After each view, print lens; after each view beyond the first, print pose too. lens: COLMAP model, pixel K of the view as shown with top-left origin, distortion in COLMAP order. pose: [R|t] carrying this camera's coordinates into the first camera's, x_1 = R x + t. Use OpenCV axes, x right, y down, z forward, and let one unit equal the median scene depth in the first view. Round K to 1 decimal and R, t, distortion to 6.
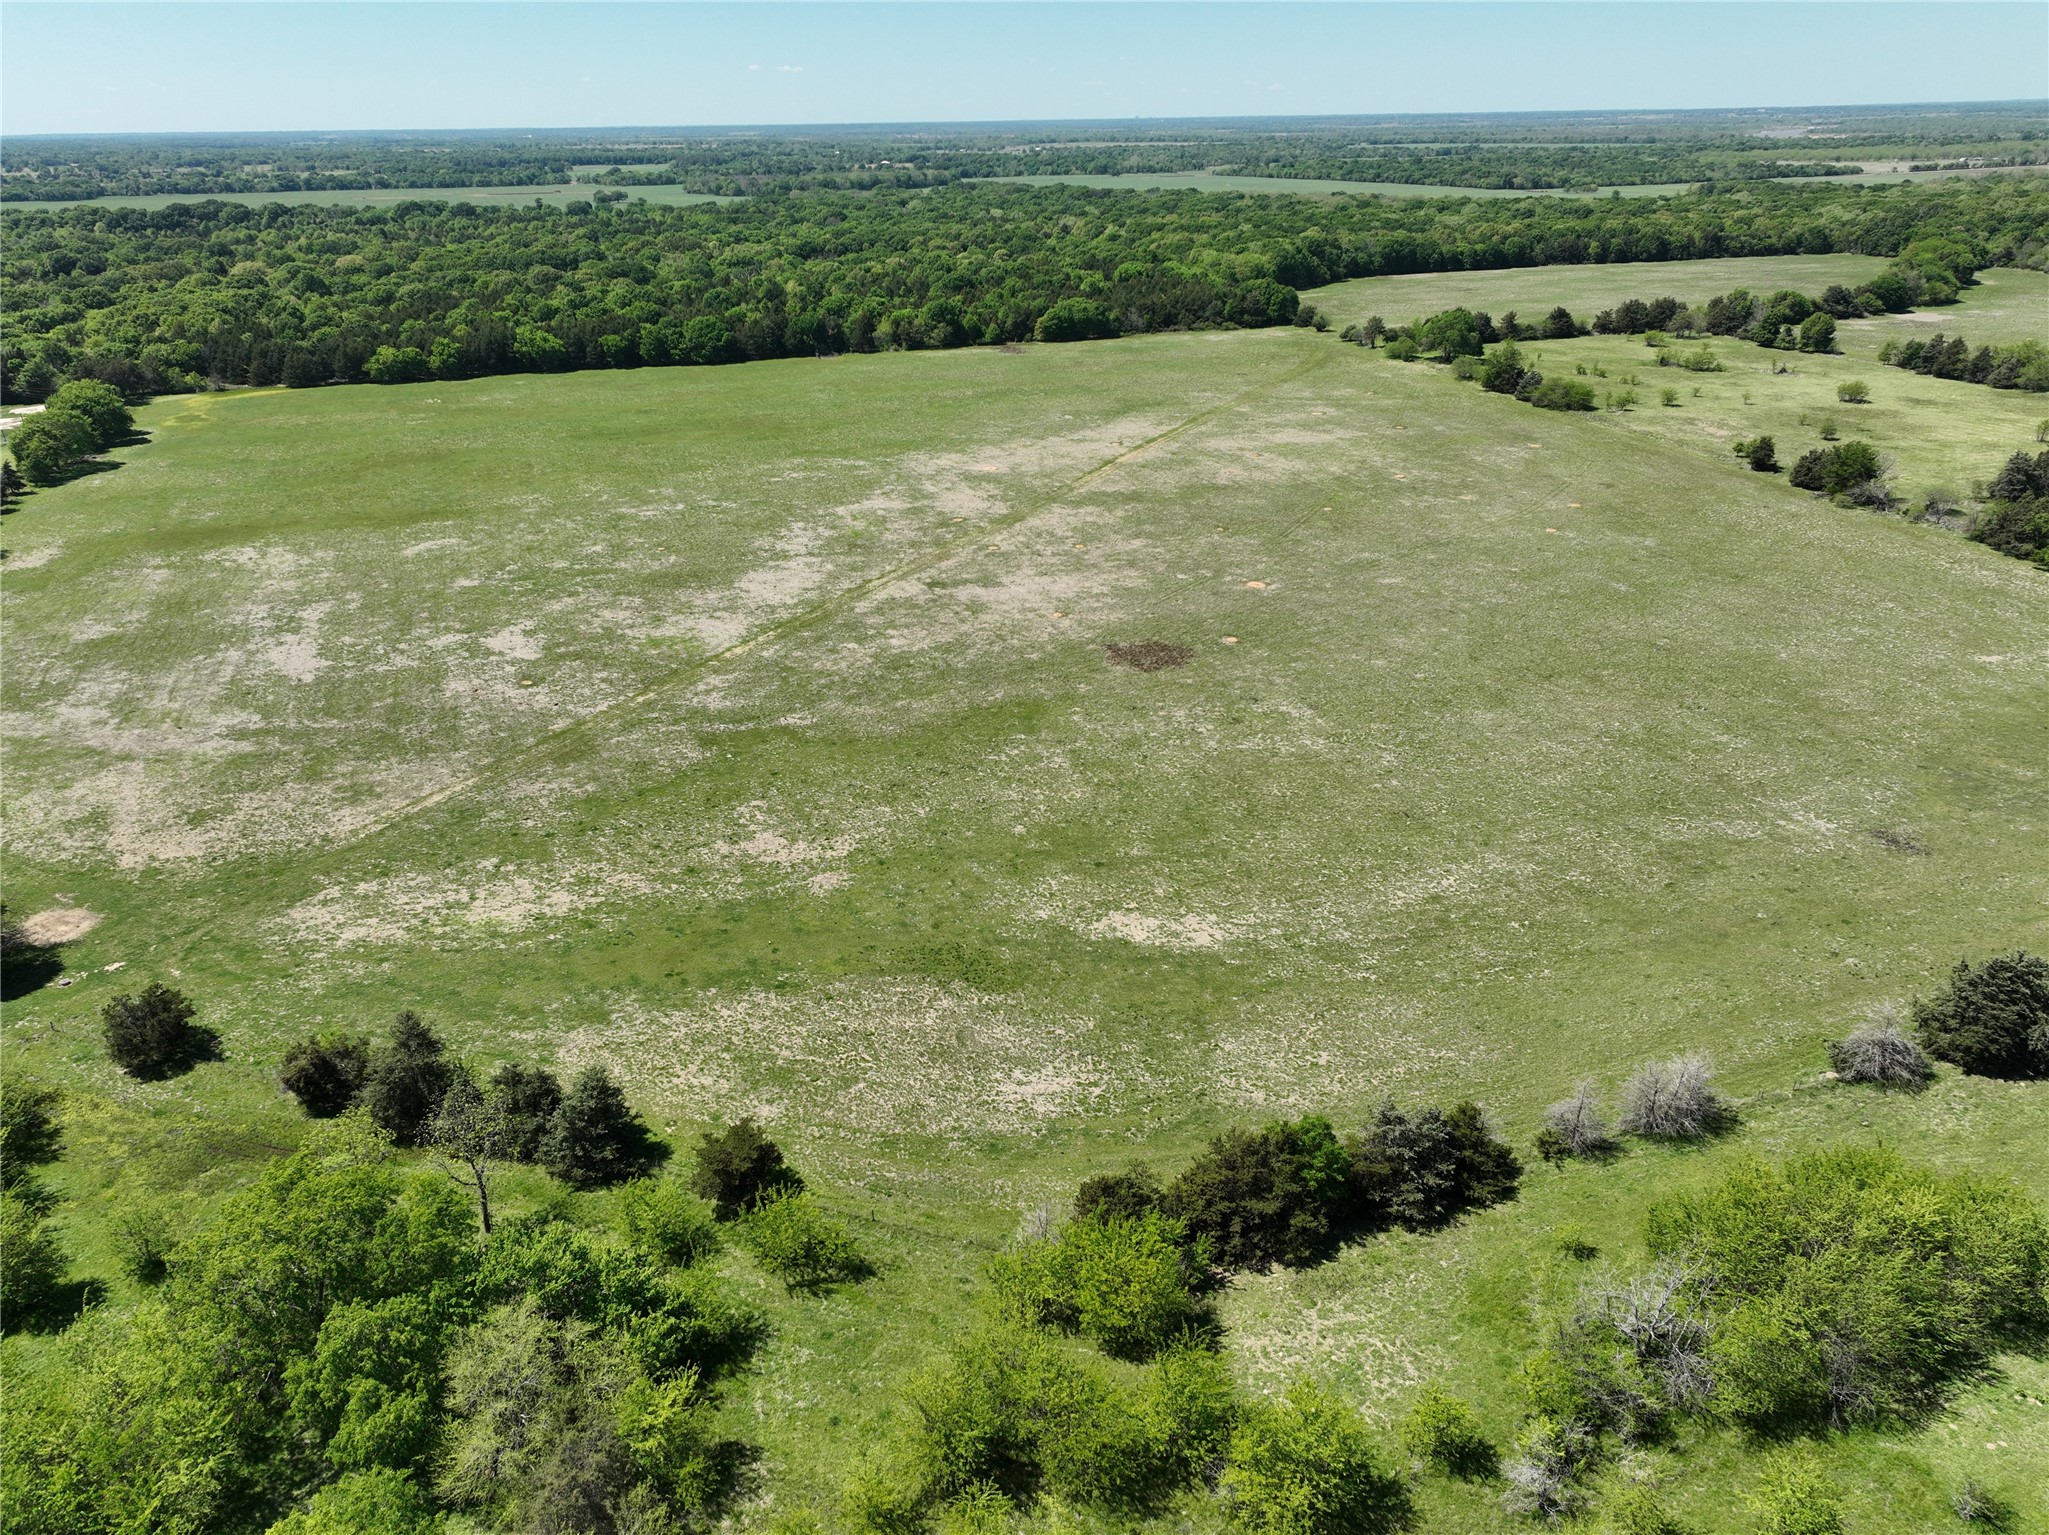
lens RADIAL K [[1443.4, 0, 1026.1], [0, 1443.4, 770.2], [0, 0, 1]] dist [0.000795, 0.013039]
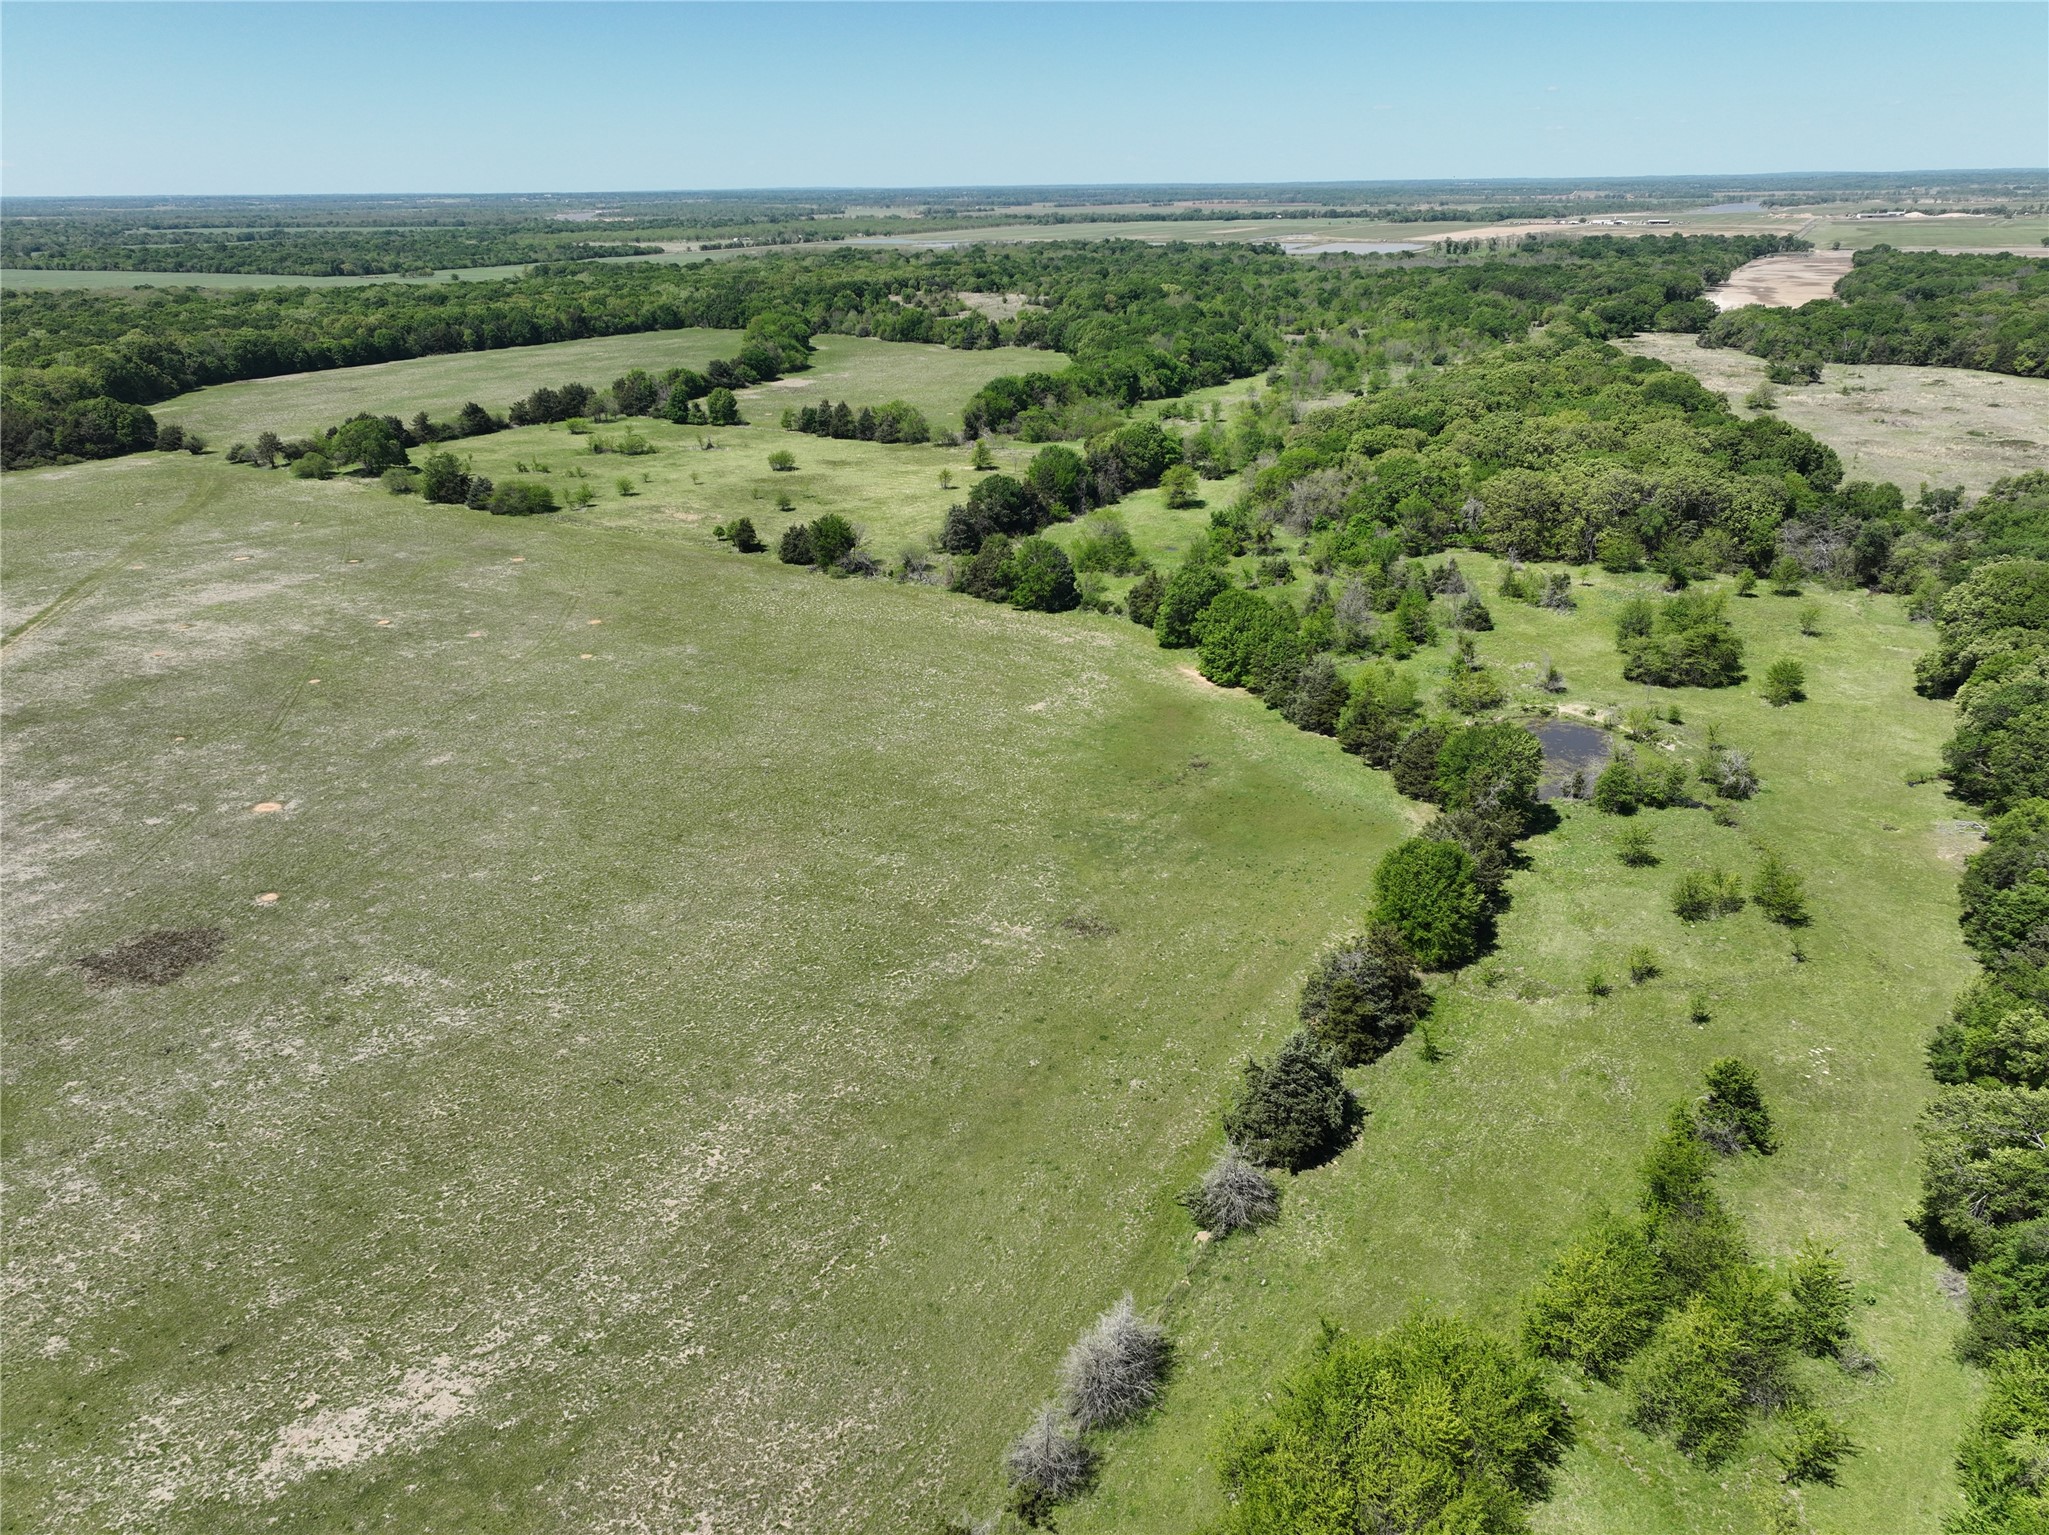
lens RADIAL K [[1443.4, 0, 1023.8], [0, 1443.4, 774.8], [0, 0, 1]] dist [0.000795, 0.013039]
pose [[0.744372, -0.247682, 0.620132, -0.008670], [0.275986, 0.959751, 0.052047, -0.047106], [-0.608064, 0.132405, 0.782769, 0.095676]]
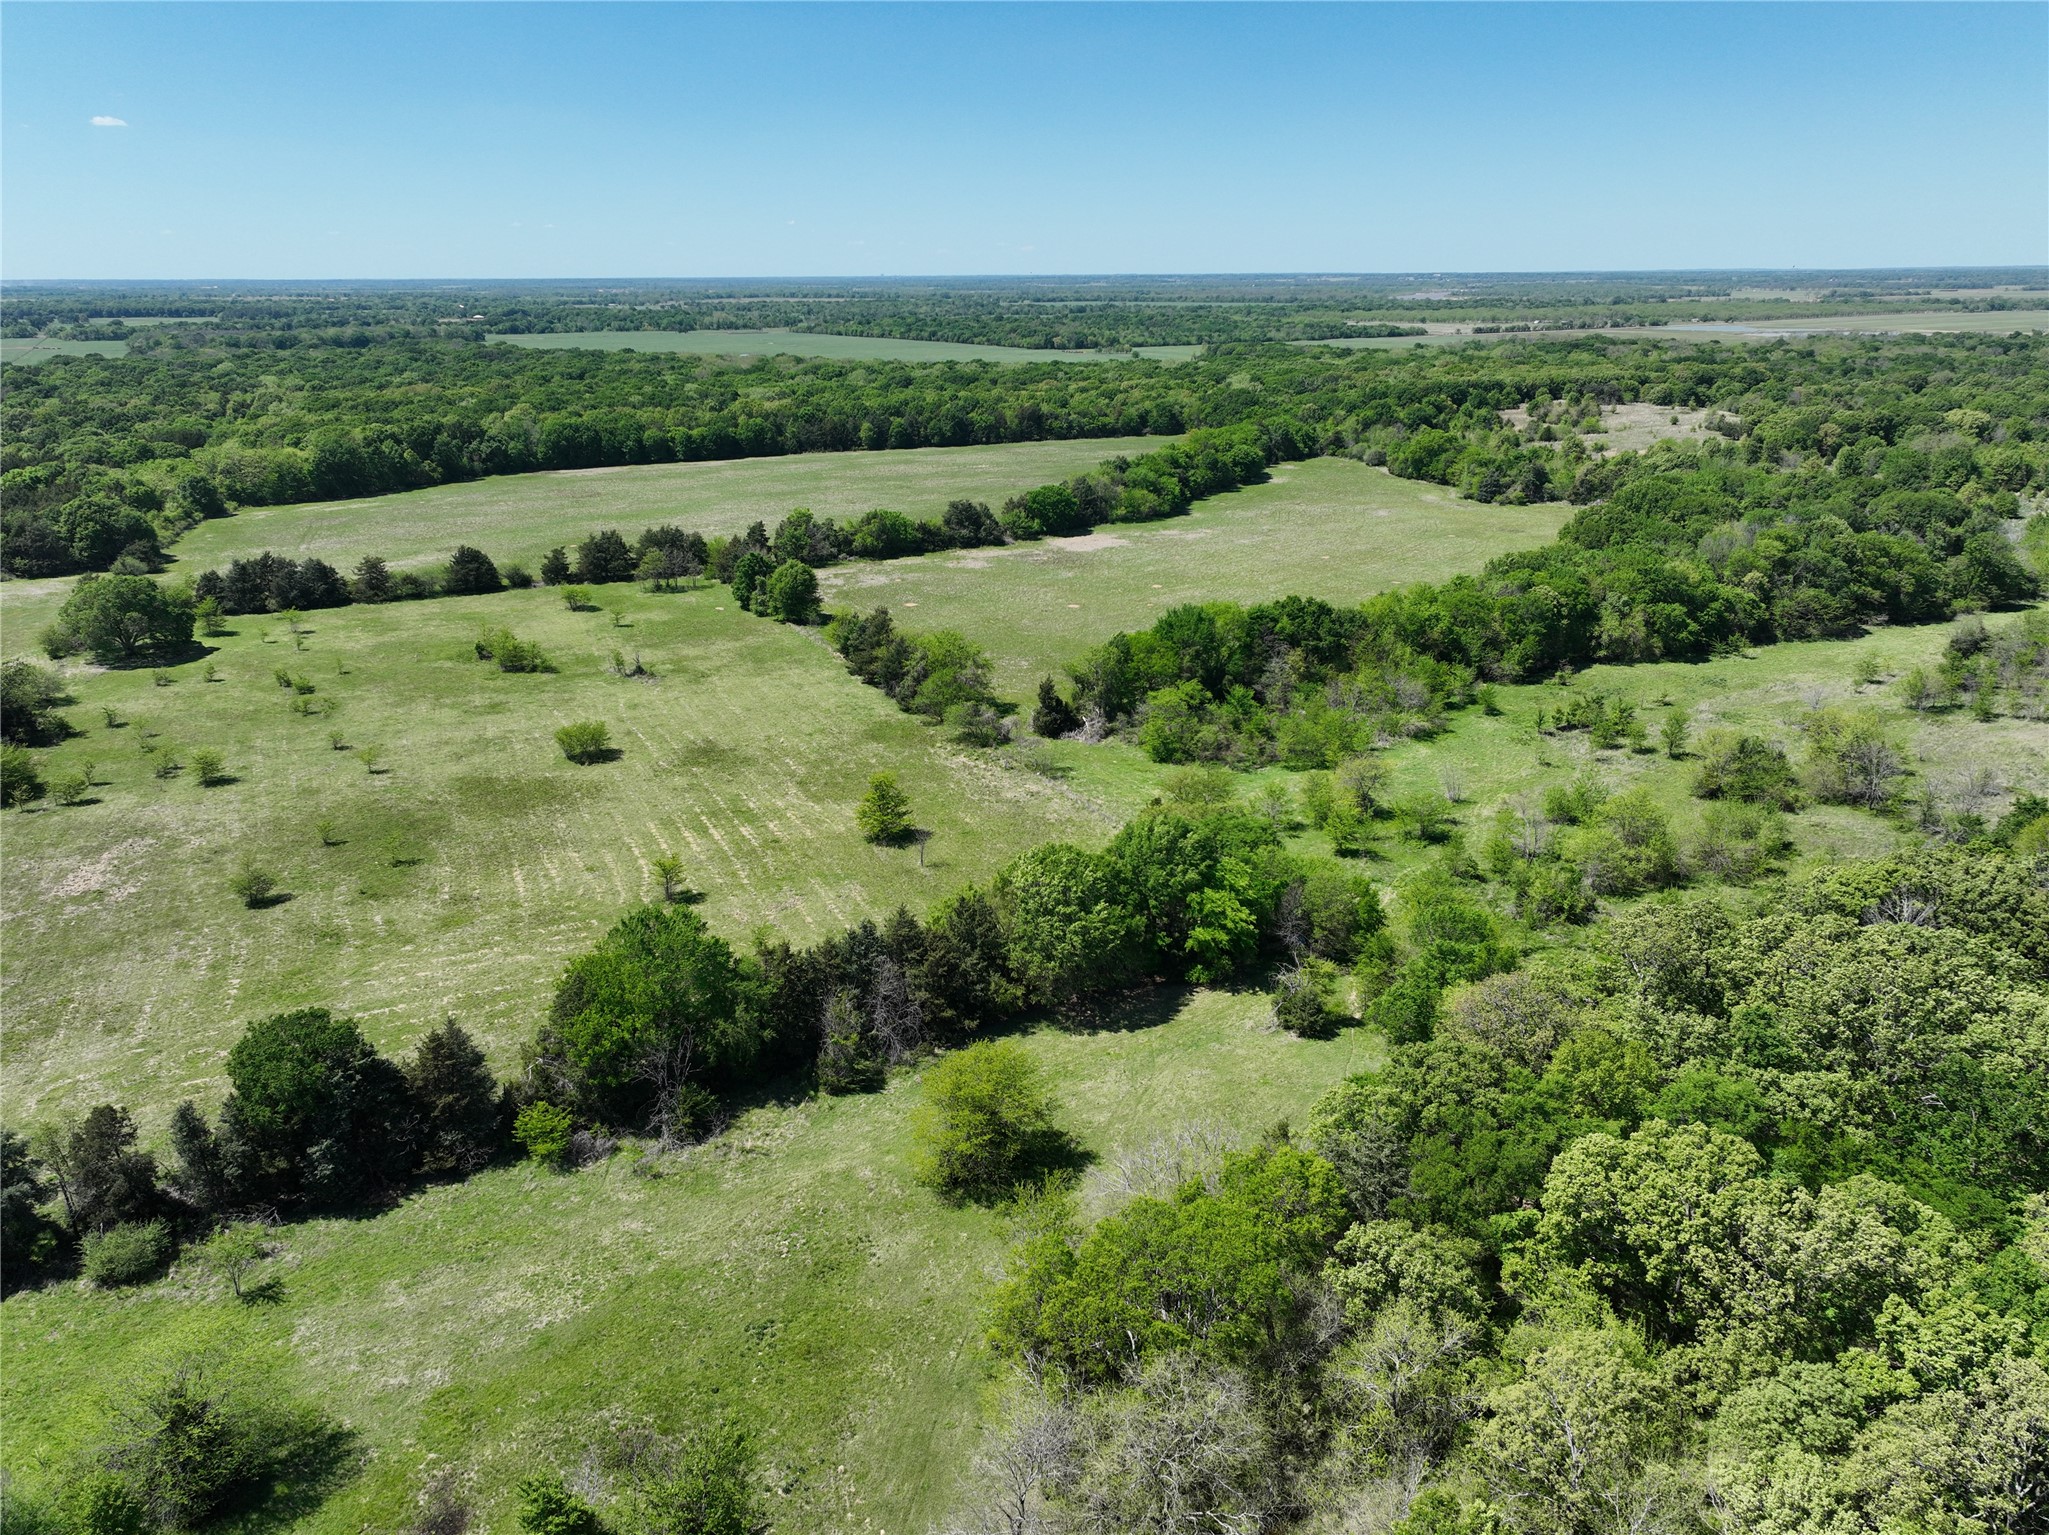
lens RADIAL K [[1443.4, 0, 1018.7], [0, 1443.4, 760.2], [0, 0, 1]] dist [0.000795, 0.013039]
pose [[0.988333, -0.040006, 0.146958, 0.655212], [0.054554, 0.993853, -0.096335, -0.192519], [-0.142200, 0.103229, 0.984440, 0.437818]]
